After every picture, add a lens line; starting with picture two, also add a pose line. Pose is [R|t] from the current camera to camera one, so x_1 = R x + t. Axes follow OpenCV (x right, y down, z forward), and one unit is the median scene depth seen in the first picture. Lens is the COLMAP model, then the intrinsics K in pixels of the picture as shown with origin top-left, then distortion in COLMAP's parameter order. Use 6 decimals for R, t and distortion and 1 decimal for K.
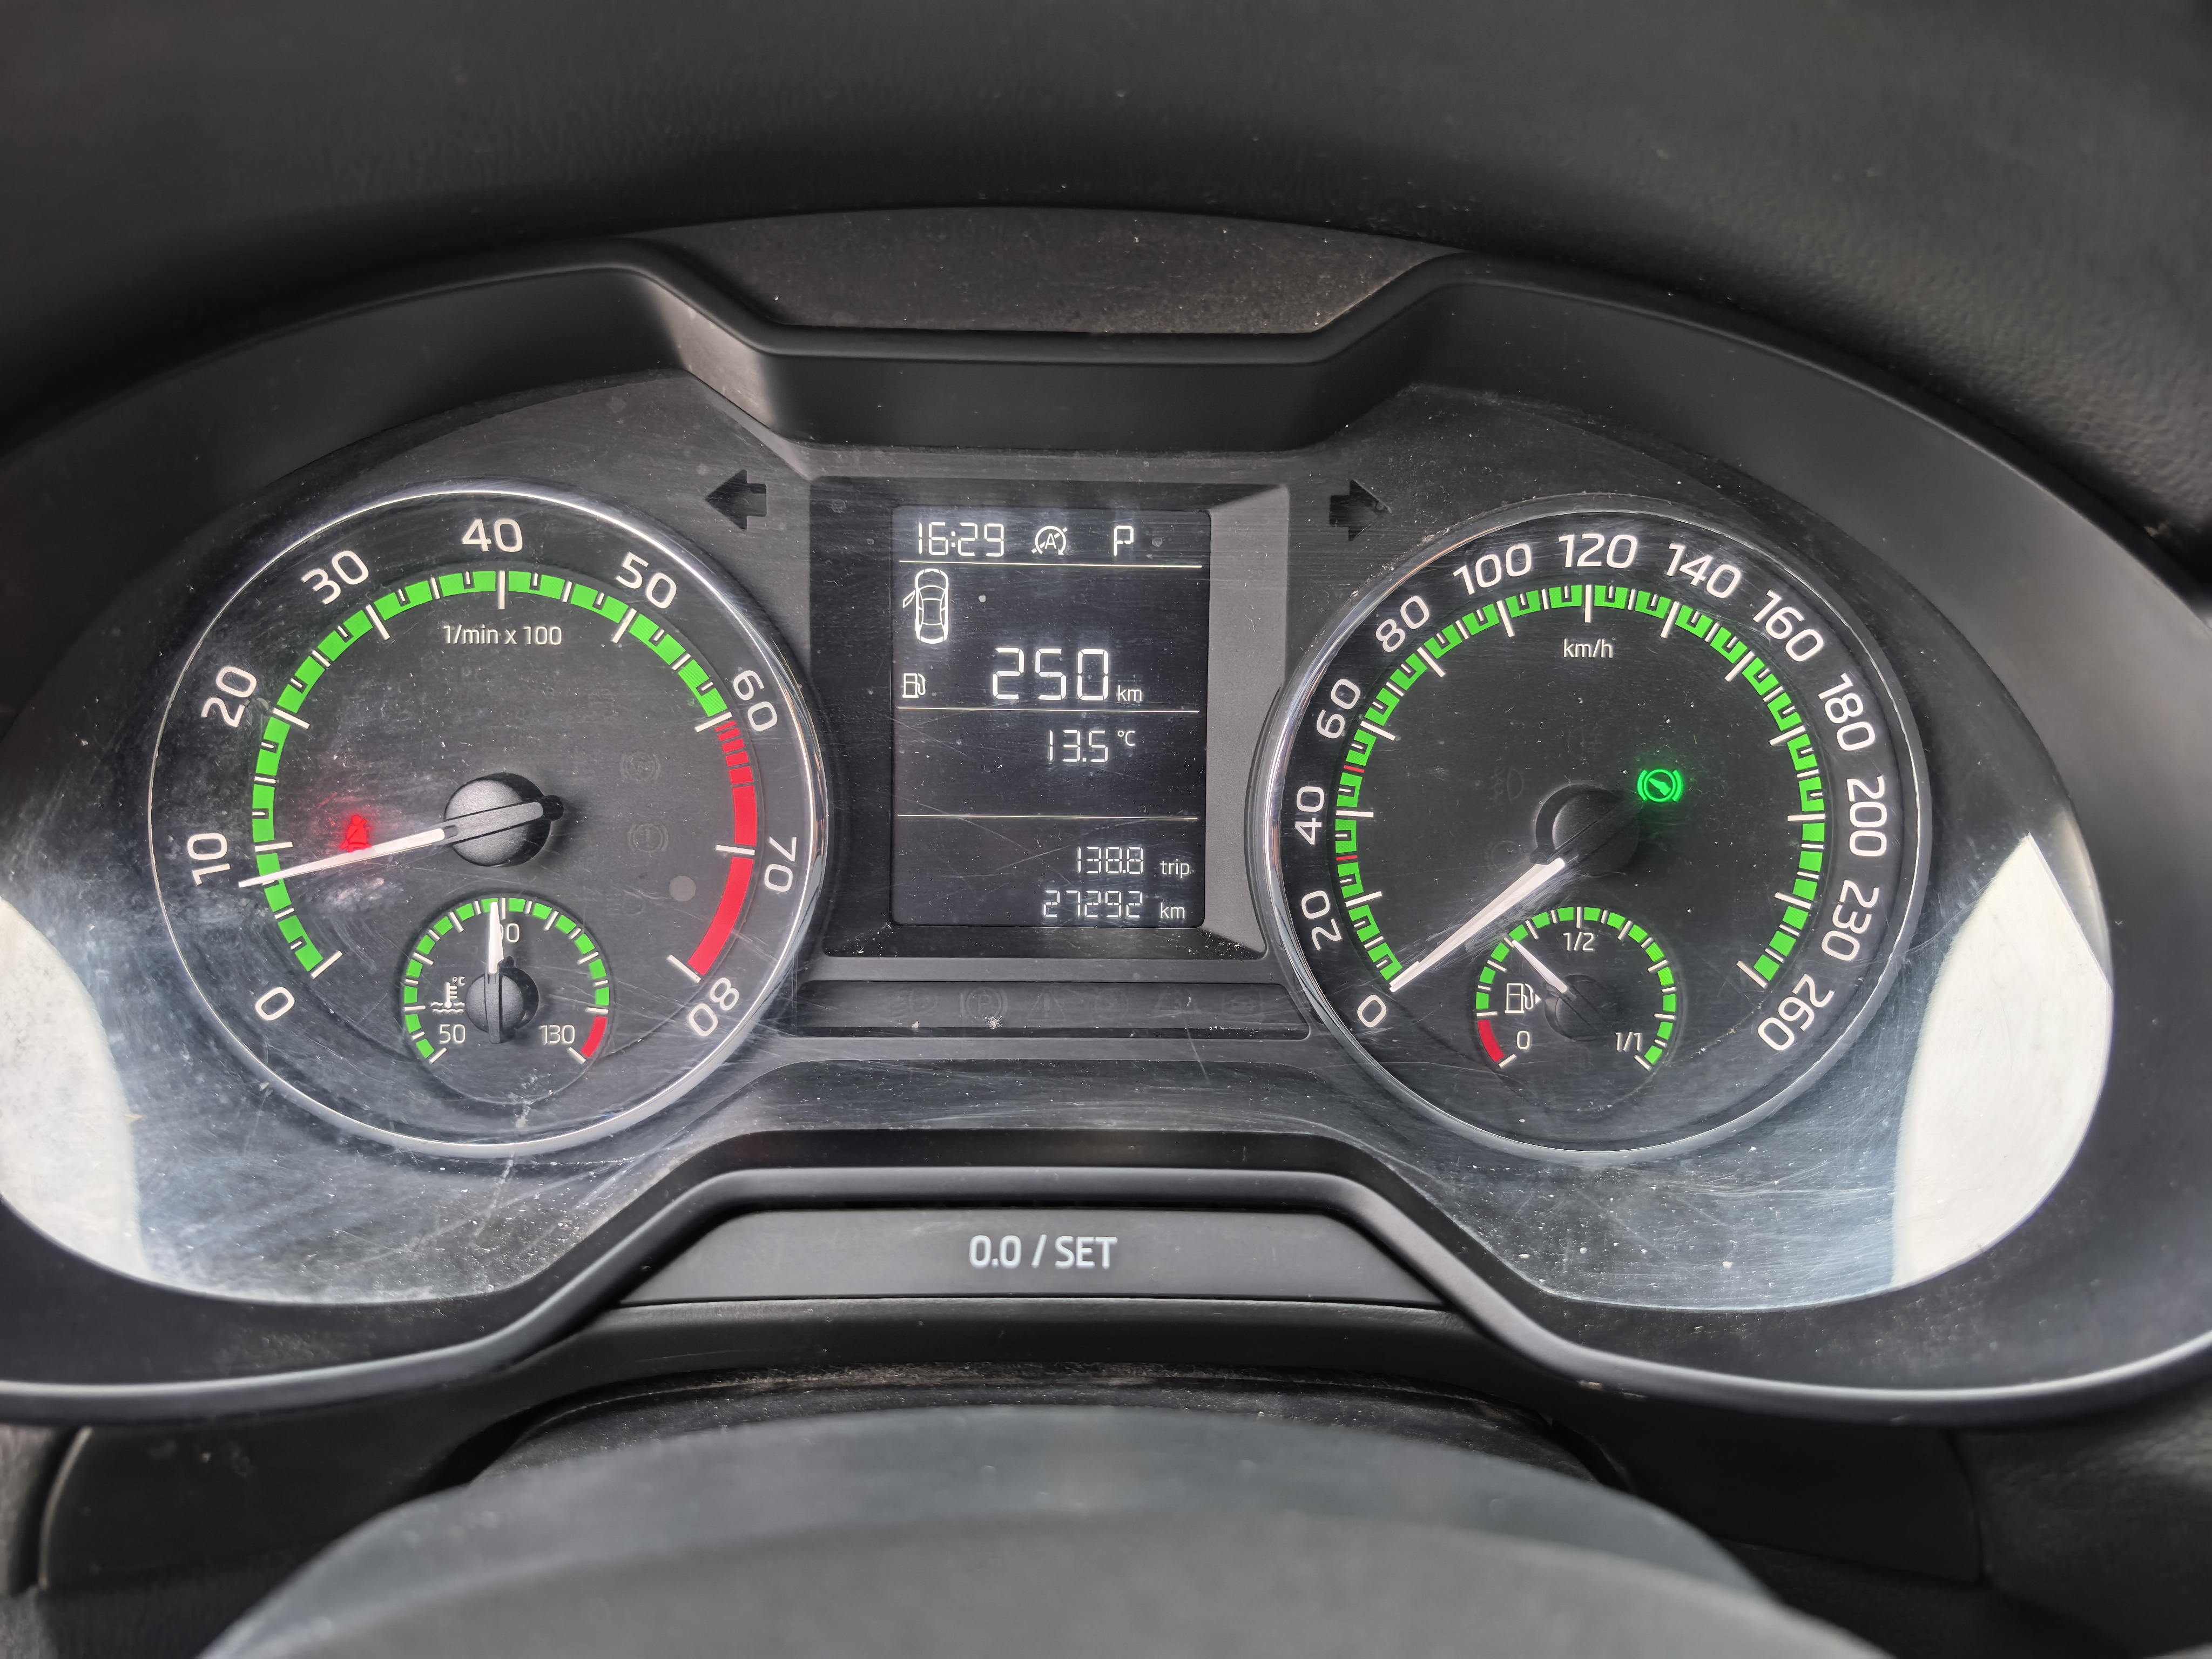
lens RADIAL K [[1634.2, 0, 1151.8], [0, 1634.2, 835.2], [0, 0, 1]] dist [0.002555, 0.003374]
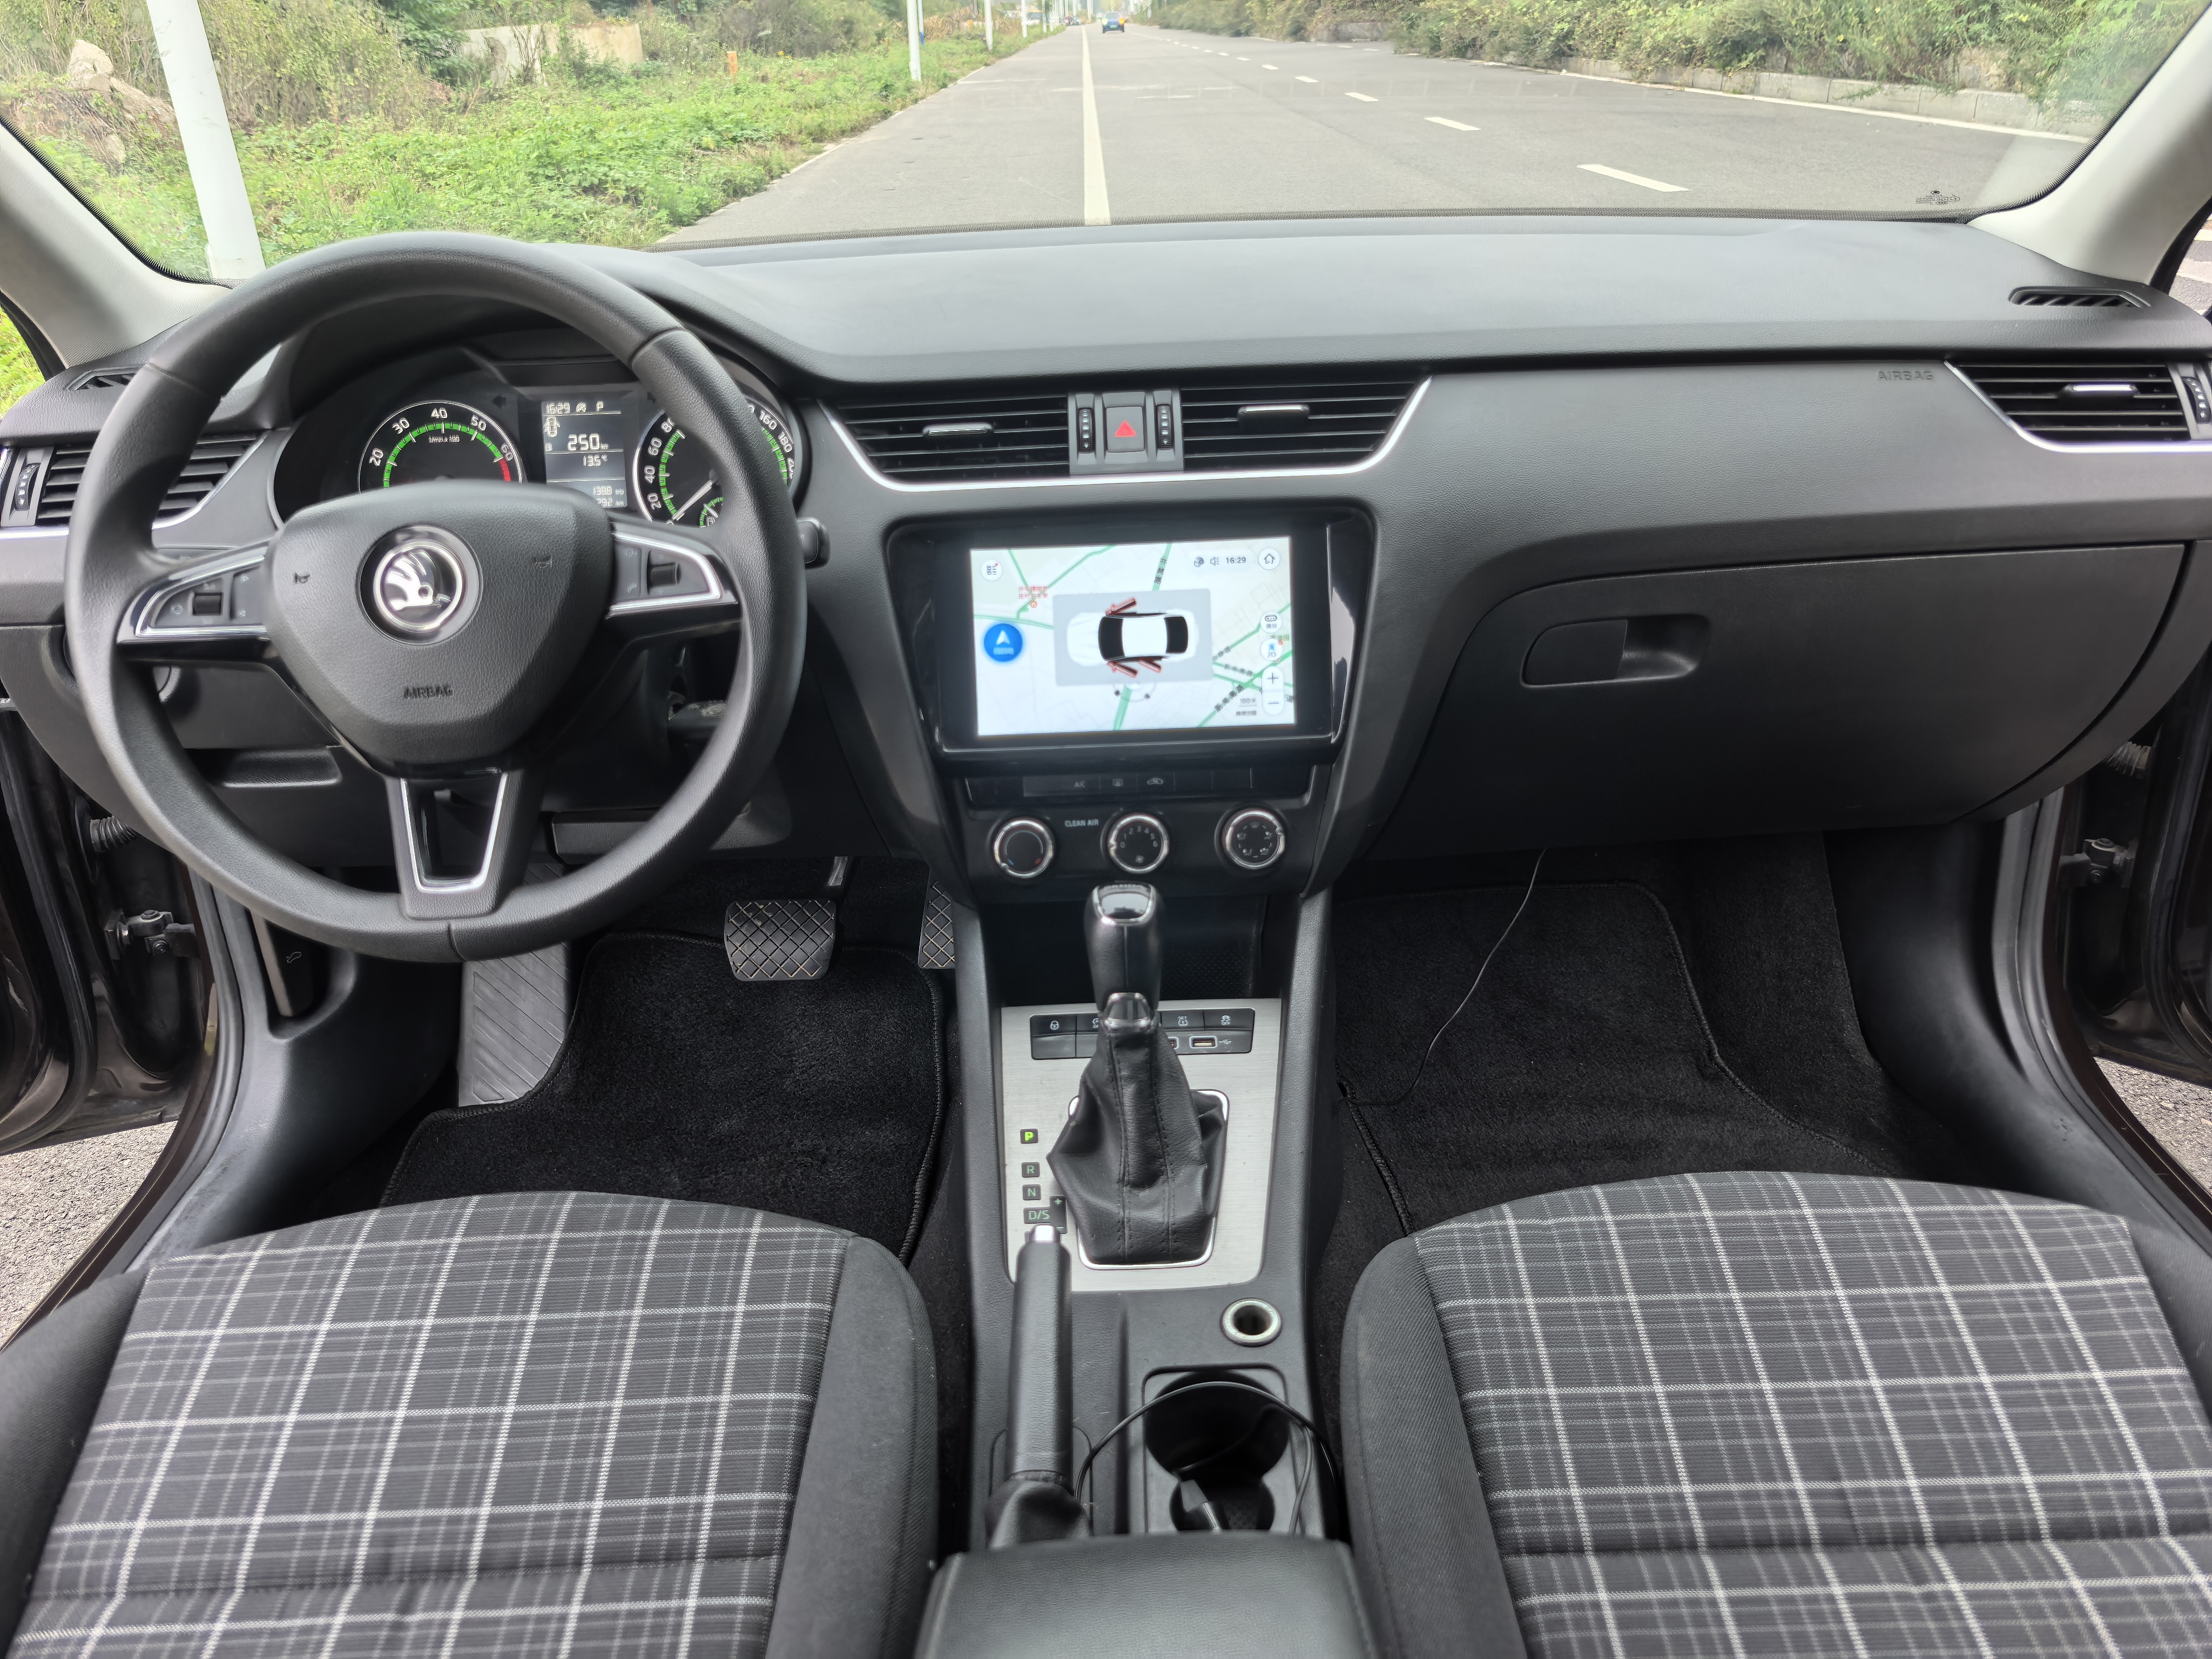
lens RADIAL K [[1636.6, 0, 1118.8], [0, 1636.6, 826.8], [0, 0, 1]] dist [0.034432, -0.038357]
pose [[0.998301, -0.048177, -0.032762, 1.300091], [0.048376, 0.998815, 0.005291, 0.859914], [0.032468, -0.006867, 0.999449, -2.891431]]
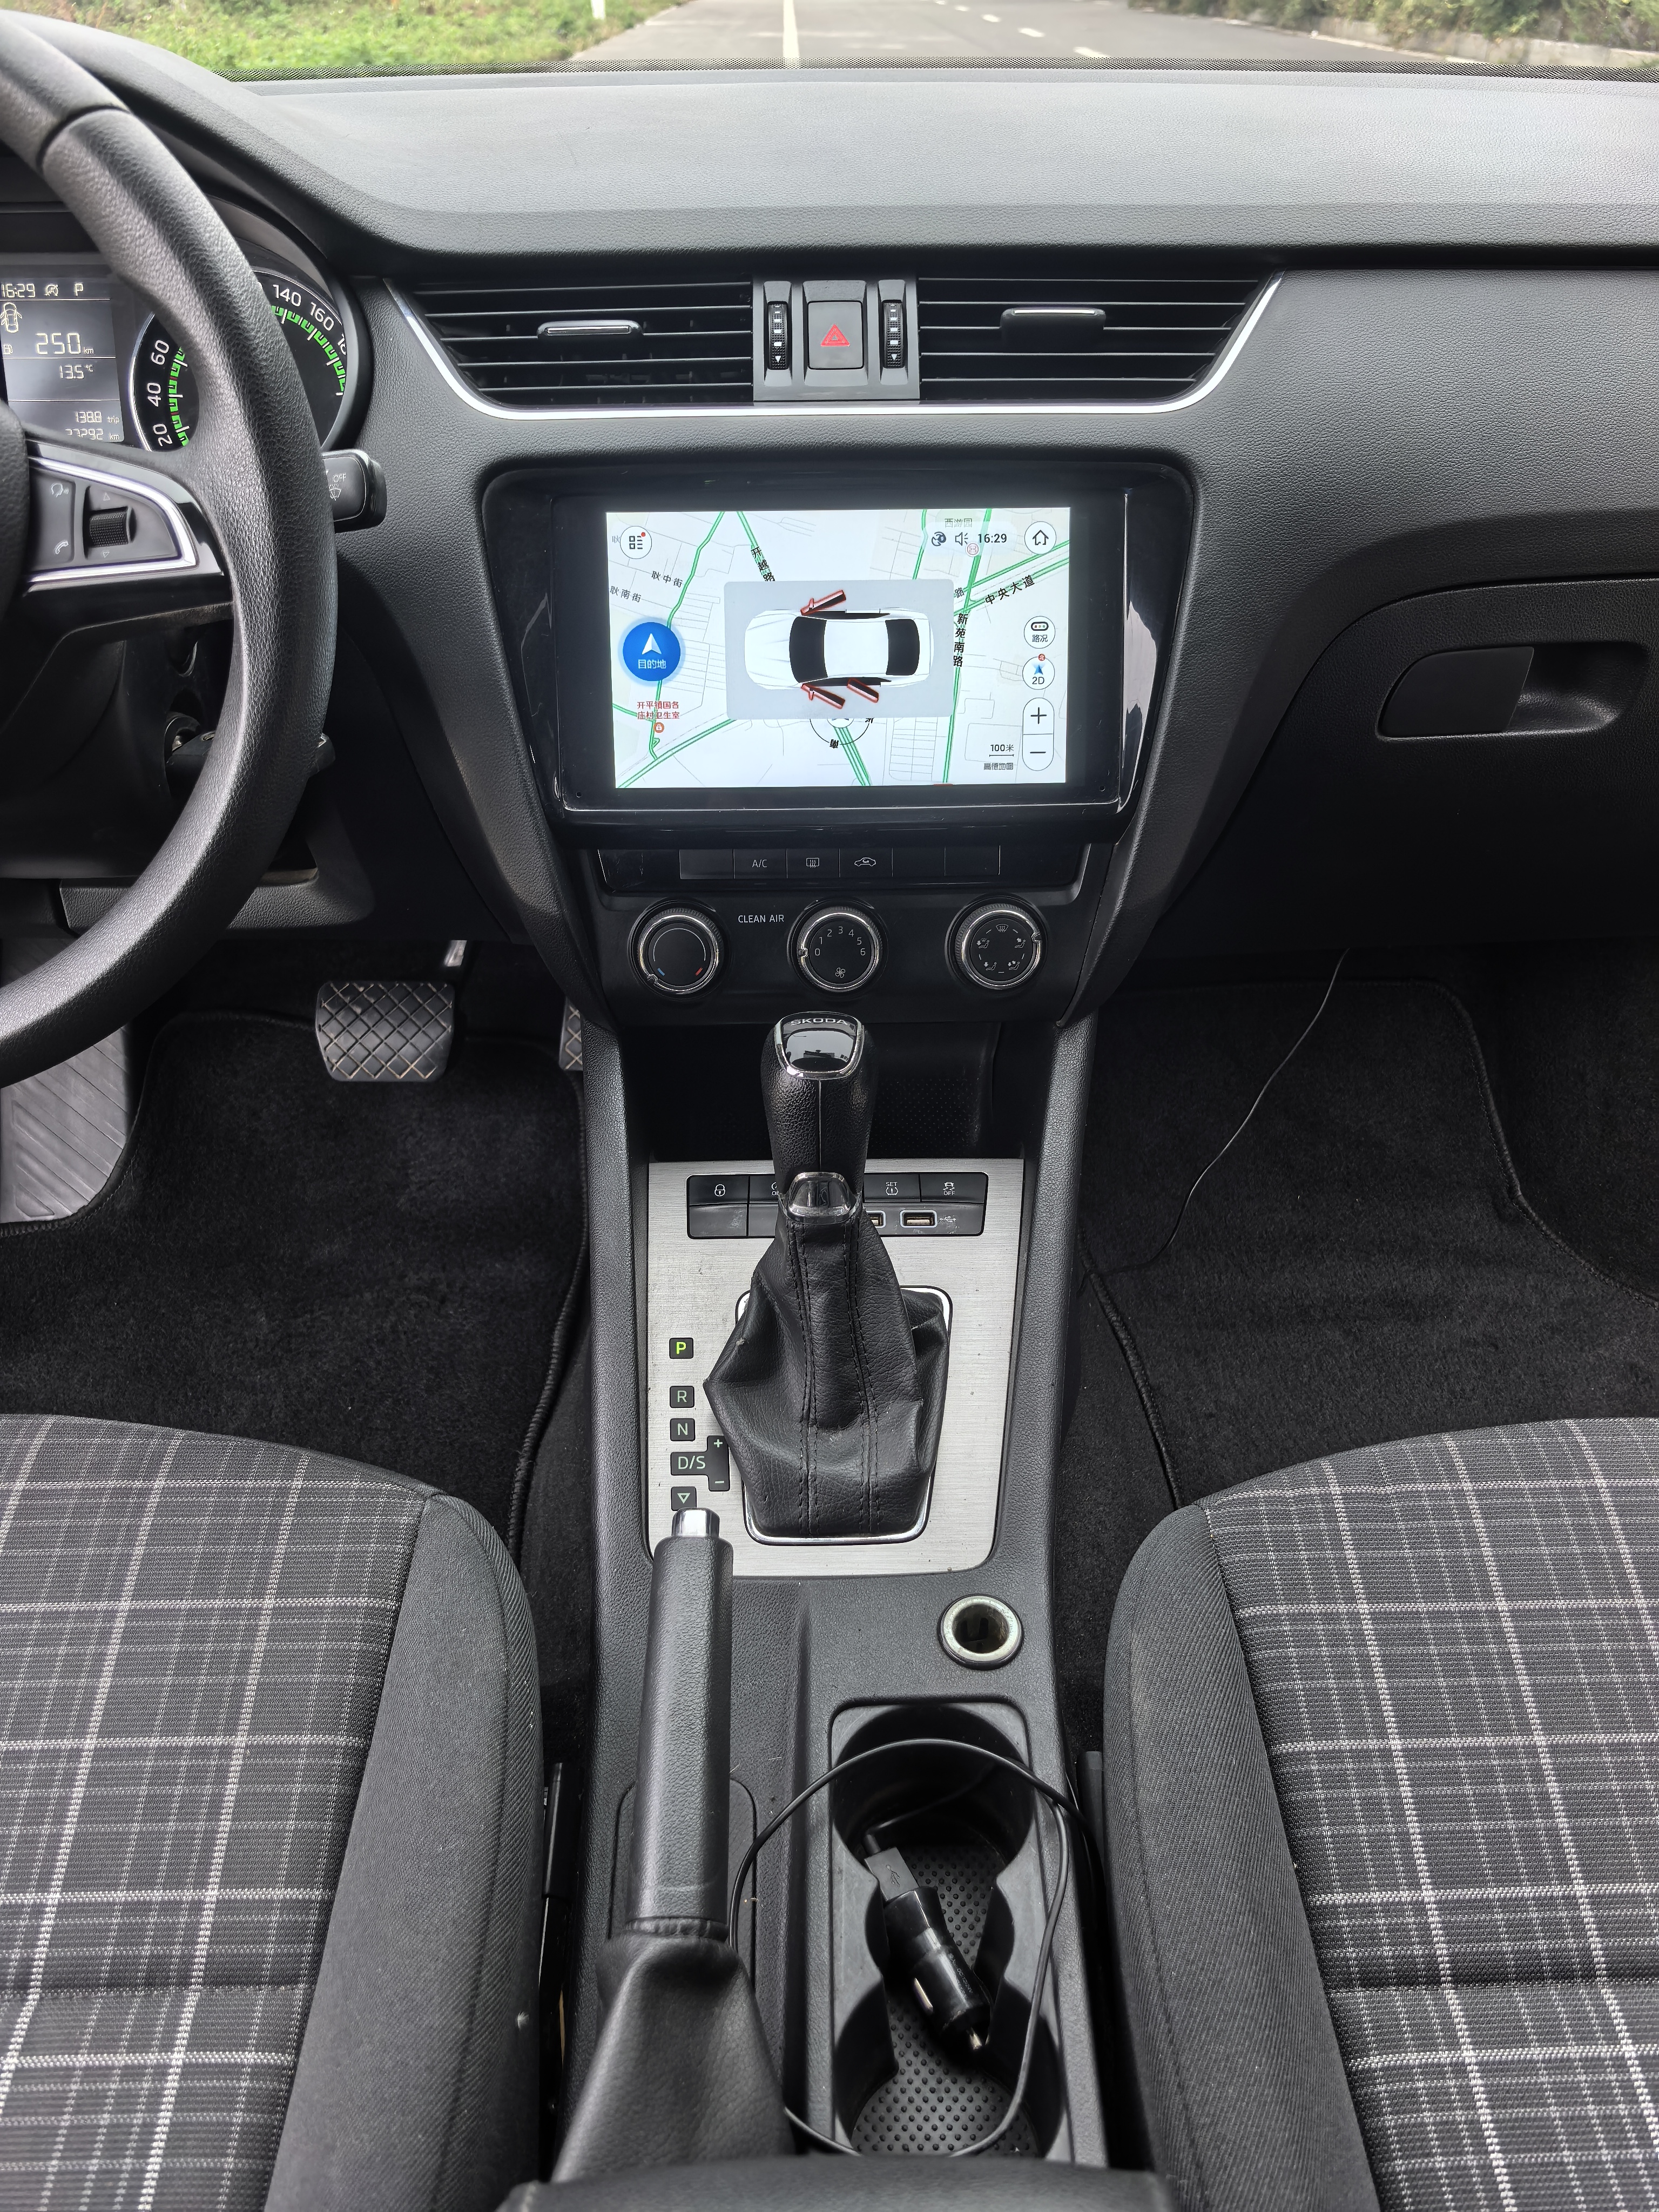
lens RADIAL K [[1634.2, 0, 834.0], [0, 1634.2, 1118.9], [0, 0, 1]] dist [0.002555, 0.003374]
pose [[0.999632, -0.019901, -0.018451, 1.257423], [0.022635, 0.986481, 0.162305, 0.763292], [0.014972, -0.162663, 0.986568, -1.874873]]
